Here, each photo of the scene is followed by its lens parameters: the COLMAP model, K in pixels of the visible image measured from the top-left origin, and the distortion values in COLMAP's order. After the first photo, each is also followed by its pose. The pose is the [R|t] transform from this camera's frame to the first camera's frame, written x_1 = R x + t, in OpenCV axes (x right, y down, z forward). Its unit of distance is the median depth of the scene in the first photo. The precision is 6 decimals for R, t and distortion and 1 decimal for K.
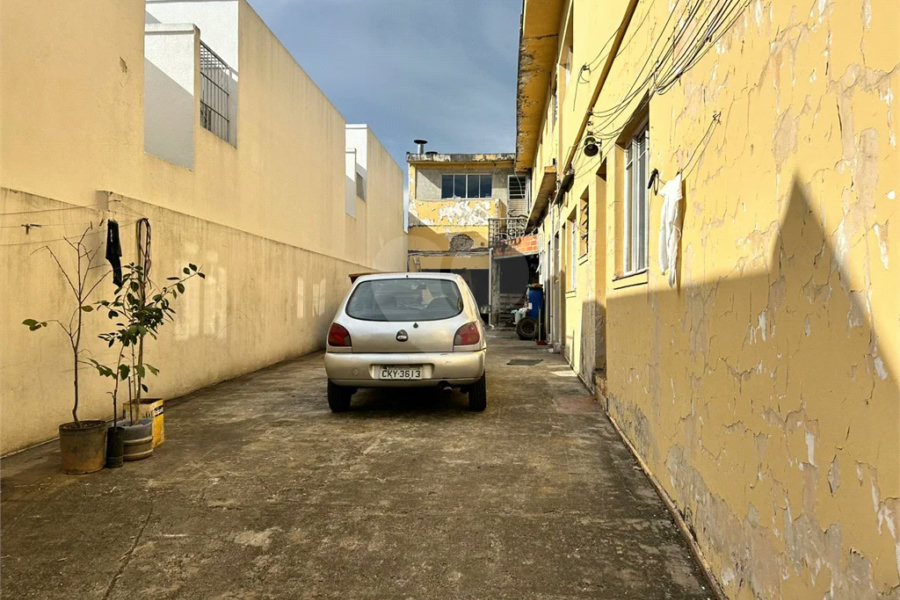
lens RADIAL K [[703.4, 0, 465.6], [0, 703.4, 310.8], [0, 0, 1]] dist [-0.005541, -0.012333]
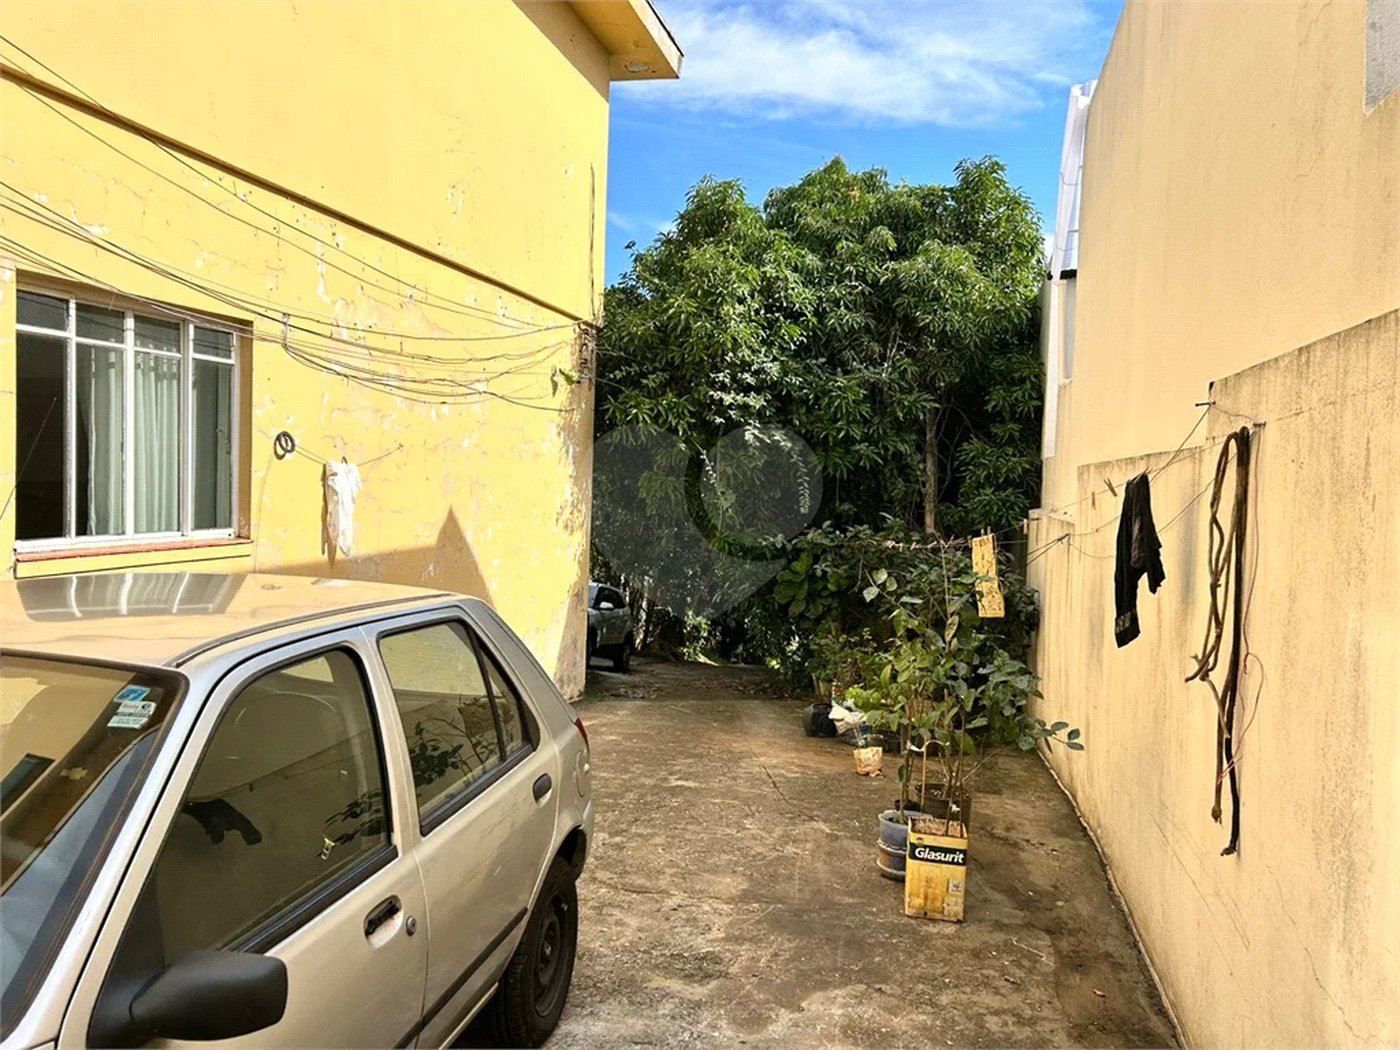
lens RADIAL K [[1046.5, 0, 700.0], [0, 1046.5, 525.0], [0, 0, 1]] dist [0.052675, -0.088673]
pose [[-0.984567, -0.036433, 0.171176, -0.477181], [-0.029069, 0.998549, 0.045335, -0.152881], [-0.172579, 0.039659, -0.984197, 2.109271]]
